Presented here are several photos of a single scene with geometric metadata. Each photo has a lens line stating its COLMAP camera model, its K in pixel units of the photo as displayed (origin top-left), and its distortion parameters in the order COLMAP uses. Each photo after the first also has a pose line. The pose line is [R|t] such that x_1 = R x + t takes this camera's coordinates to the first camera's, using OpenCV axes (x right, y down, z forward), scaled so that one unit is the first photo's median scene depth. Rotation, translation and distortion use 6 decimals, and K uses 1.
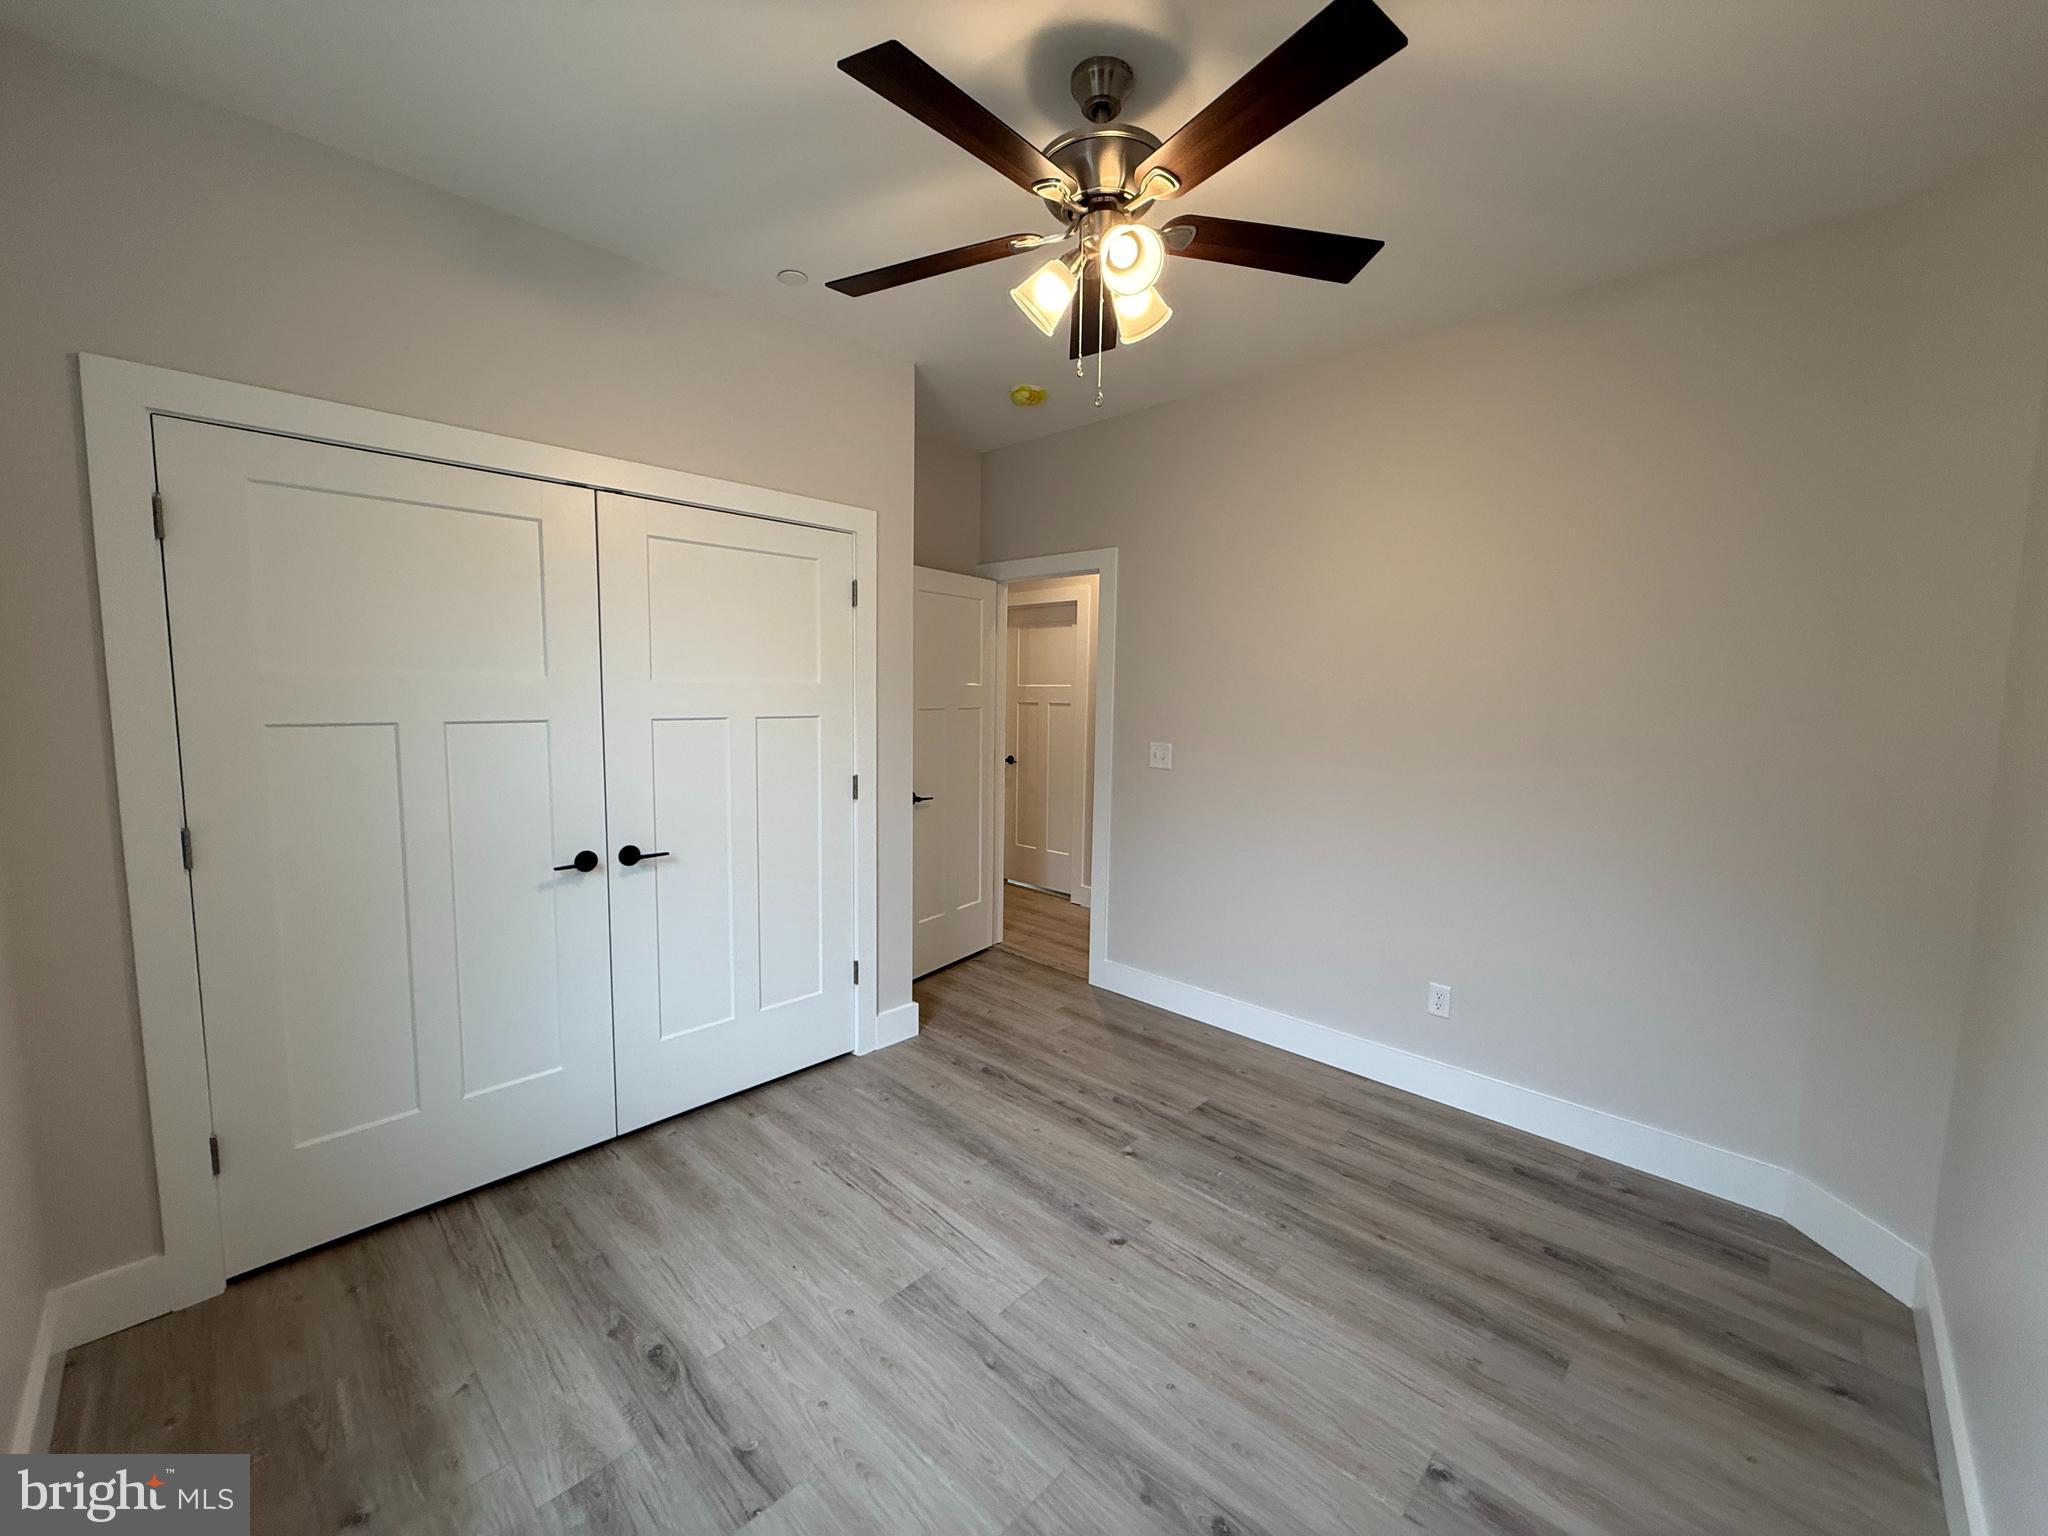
lens RADIAL K [[813.1, 0, 1023.0], [0, 813.1, 772.9], [0, 0, 1]] dist [0.002898, -0.001107]
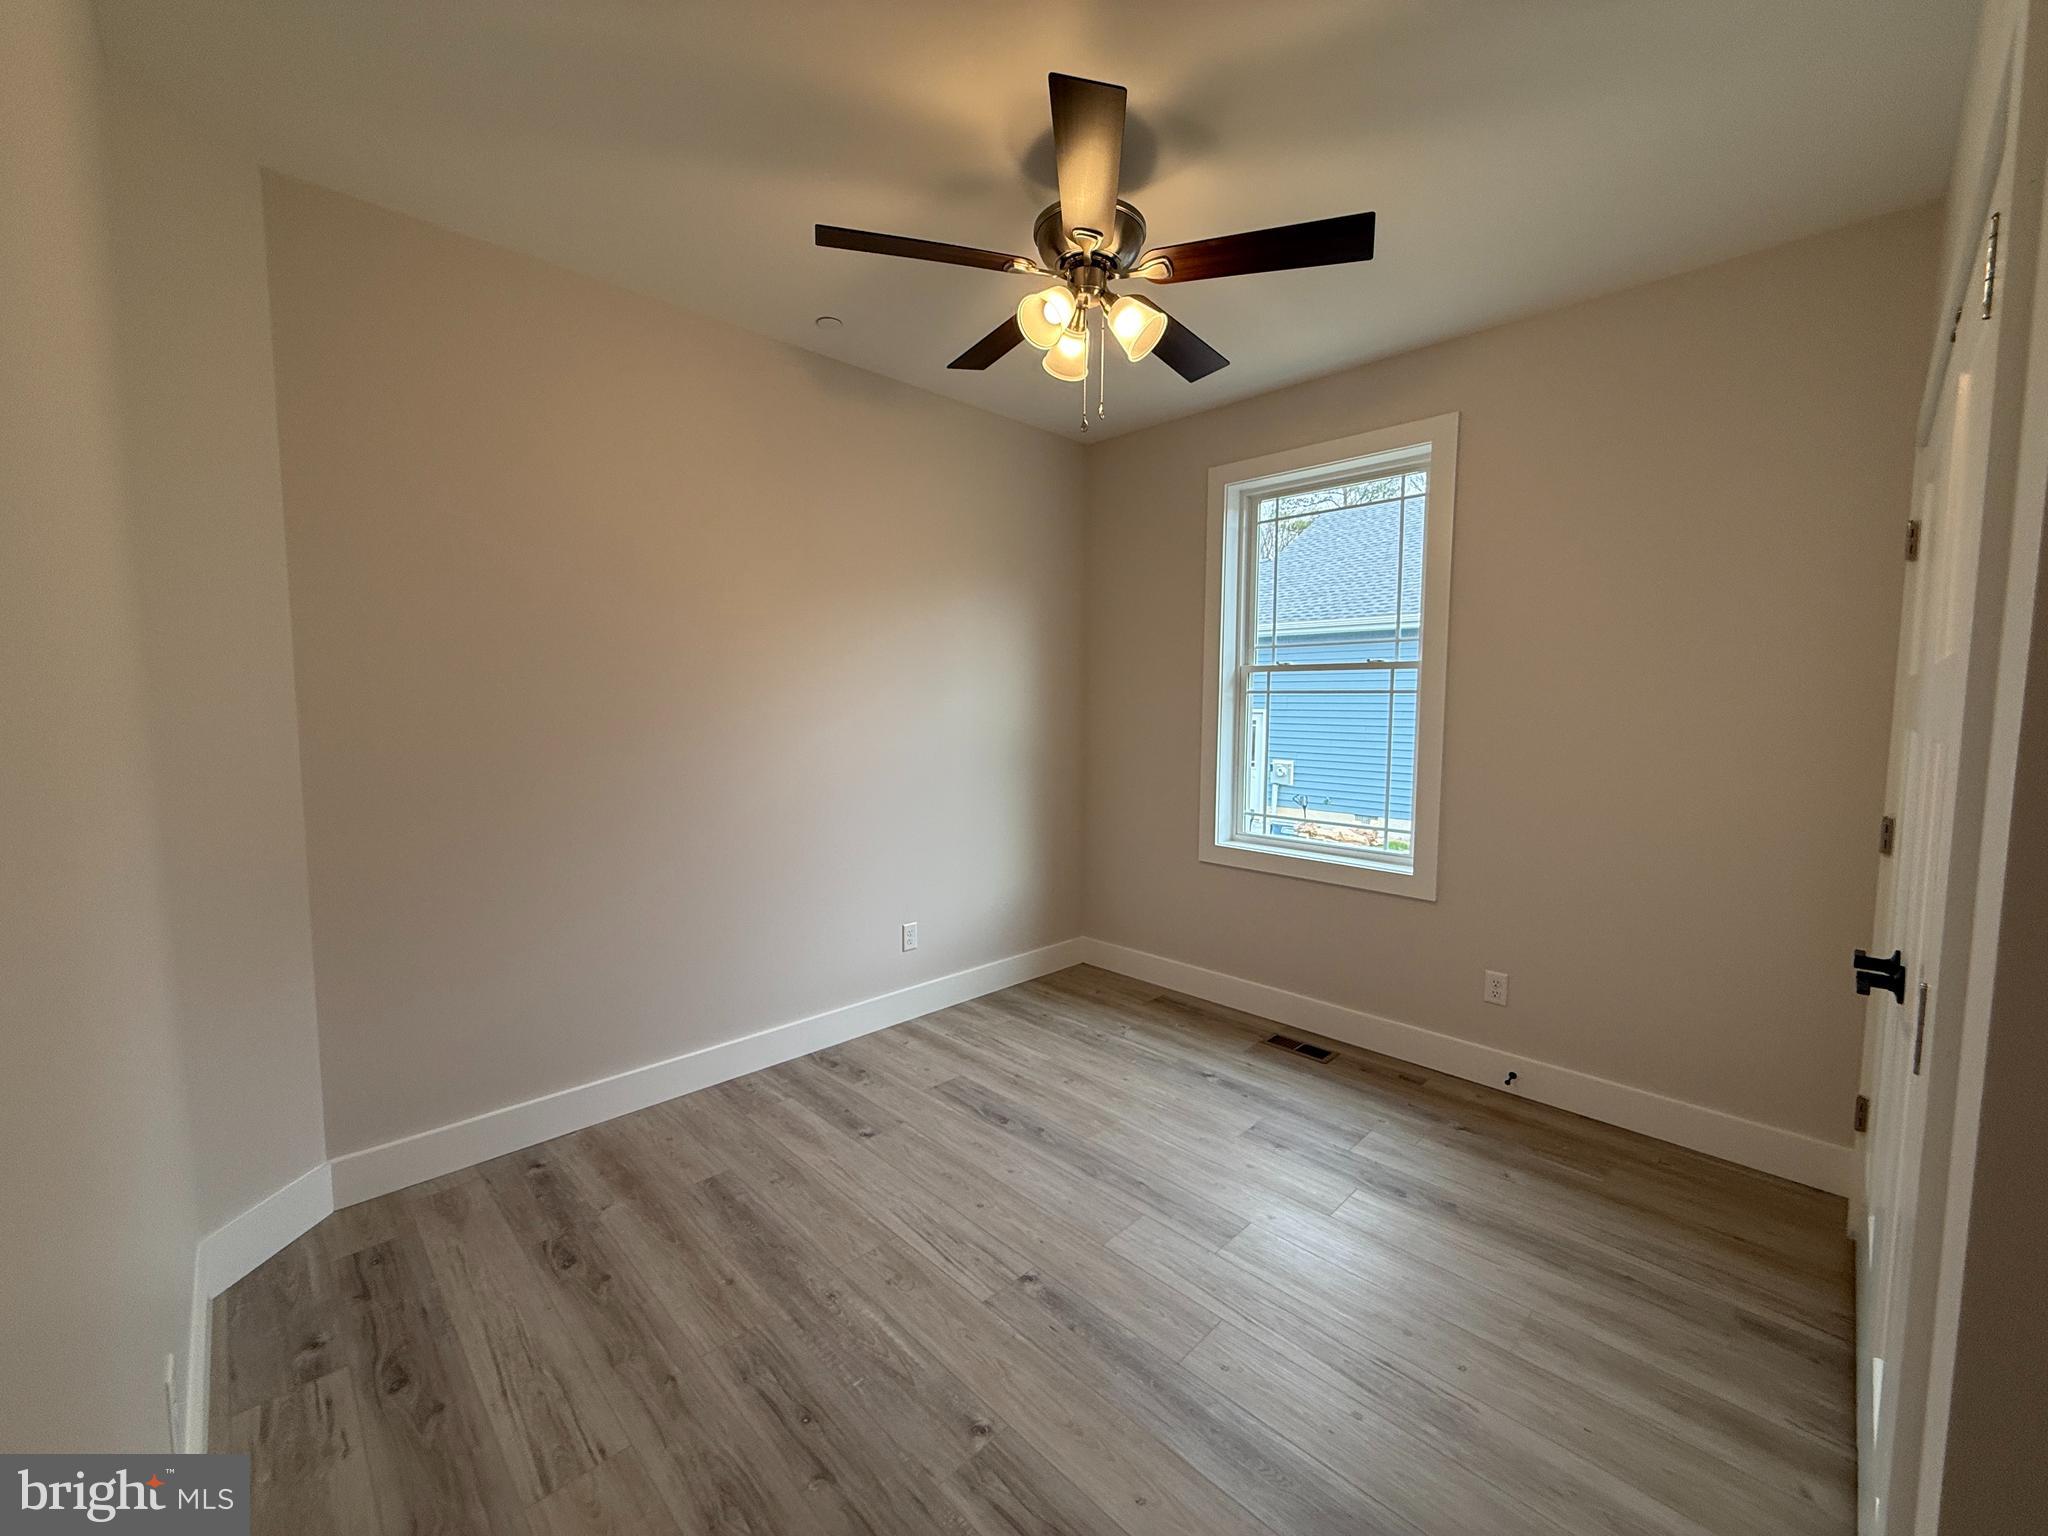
lens RADIAL K [[813.1, 0, 1022.8], [0, 813.1, 756.6], [0, 0, 1]] dist [0.002898, -0.001107]
pose [[-0.999432, -0.023329, 0.024317, 0.115820], [-0.018860, 0.985250, 0.170077, -0.156678], [-0.027926, 0.169522, -0.985131, 1.810943]]
